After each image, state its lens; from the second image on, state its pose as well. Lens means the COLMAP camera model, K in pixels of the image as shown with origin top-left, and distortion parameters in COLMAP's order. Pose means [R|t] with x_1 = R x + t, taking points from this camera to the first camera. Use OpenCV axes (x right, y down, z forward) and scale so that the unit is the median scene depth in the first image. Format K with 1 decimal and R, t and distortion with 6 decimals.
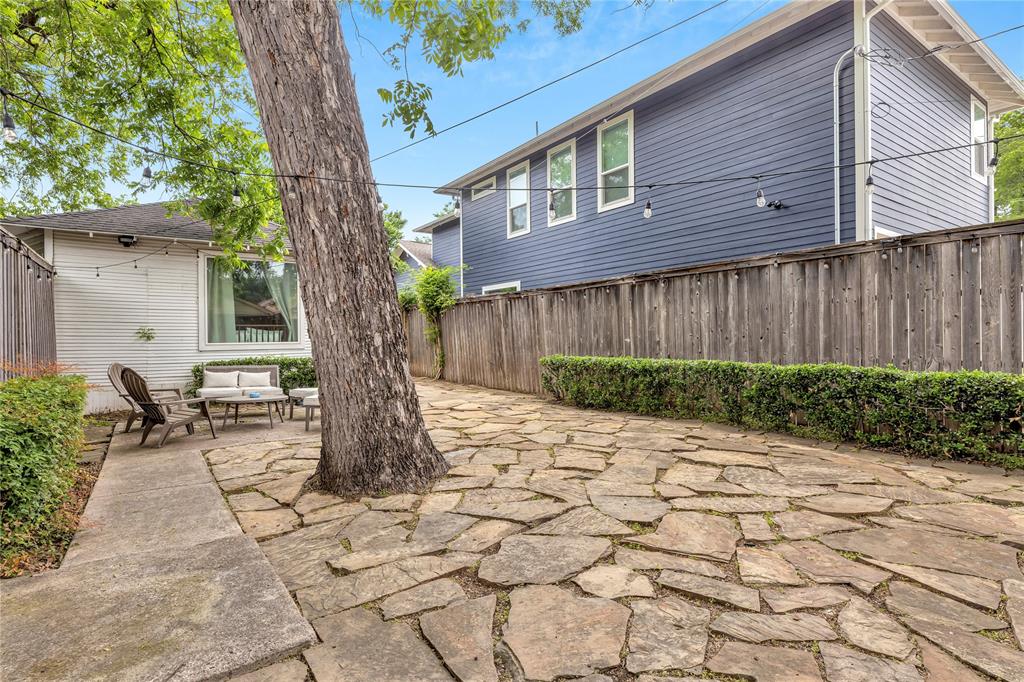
lens RADIAL K [[516.8, 0, 504.6], [0, 516.8, 340.1], [0, 0, 1]] dist [0.000152, 0.000106]
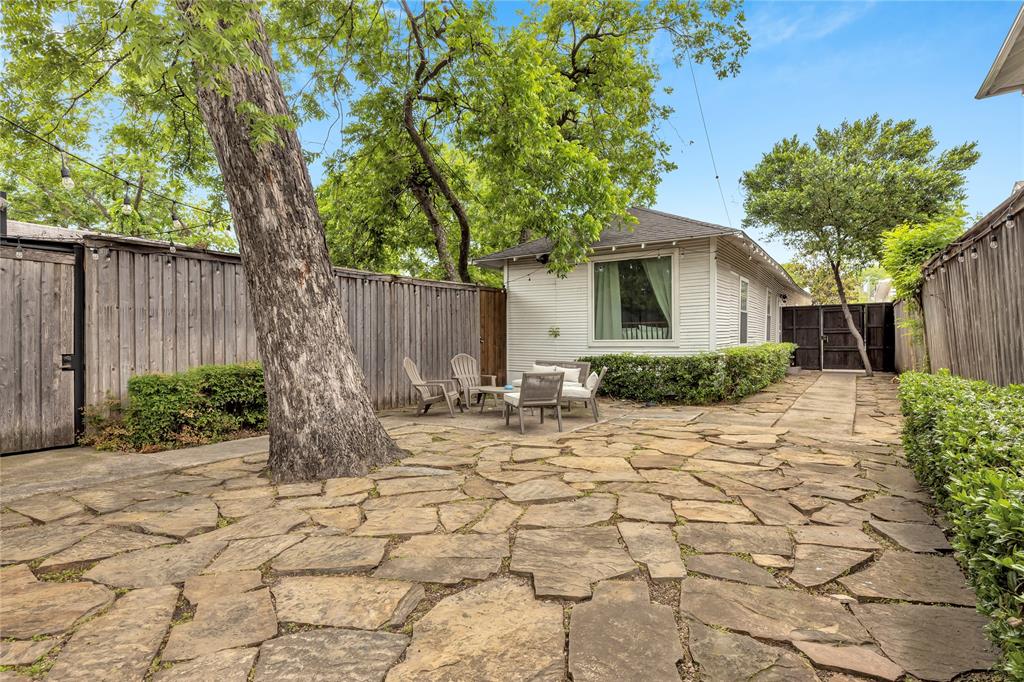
lens RADIAL K [[516.8, 0, 504.6], [0, 516.8, 340.1], [0, 0, 1]] dist [0.000152, 0.000106]
pose [[0.361994, 0.009125, -0.932136, 0.967236], [-0.000551, 0.999954, 0.009575, -0.010850], [0.932180, -0.002953, 0.361982, 1.025805]]
